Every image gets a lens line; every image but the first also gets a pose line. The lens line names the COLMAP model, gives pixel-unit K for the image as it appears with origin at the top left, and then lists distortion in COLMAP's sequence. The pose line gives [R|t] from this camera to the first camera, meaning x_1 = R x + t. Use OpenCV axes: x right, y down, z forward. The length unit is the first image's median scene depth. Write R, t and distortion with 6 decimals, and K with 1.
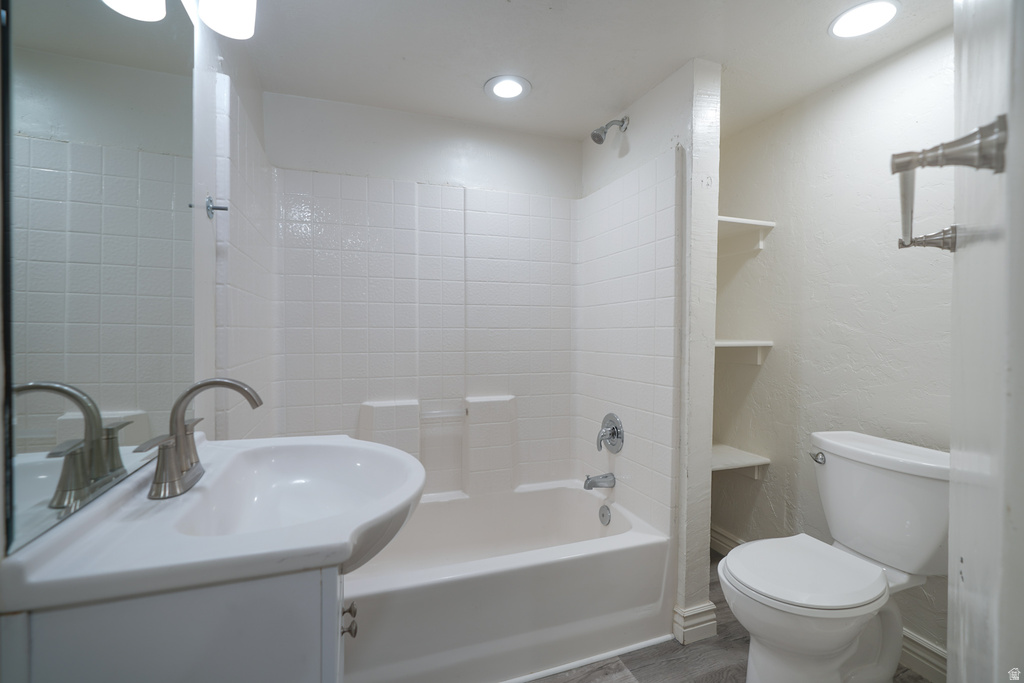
lens RADIAL K [[456.3, 0, 509.8], [0, 456.3, 335.0], [0, 0, 1]] dist [-0.004345, -0.000662]
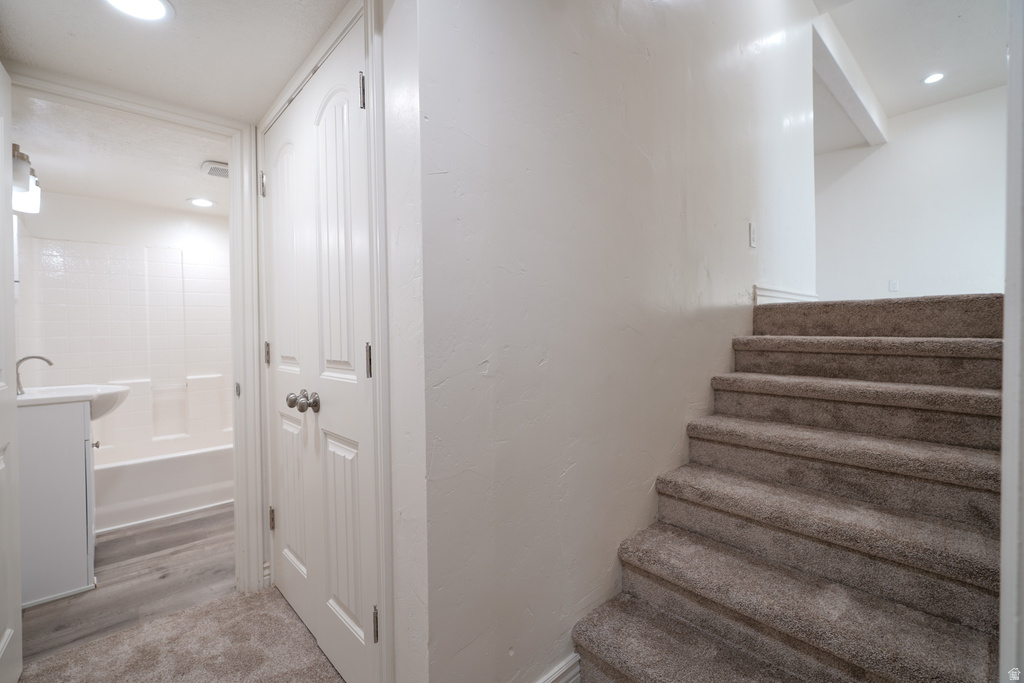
lens RADIAL K [[456.3, 0, 509.8], [0, 456.3, 335.0], [0, 0, 1]] dist [-0.004345, -0.000662]
pose [[0.924712, -0.013514, 0.380428, 0.376419], [0.015631, 0.999875, -0.002474, 0.009574], [-0.380347, 0.008234, 0.924807, -1.010963]]
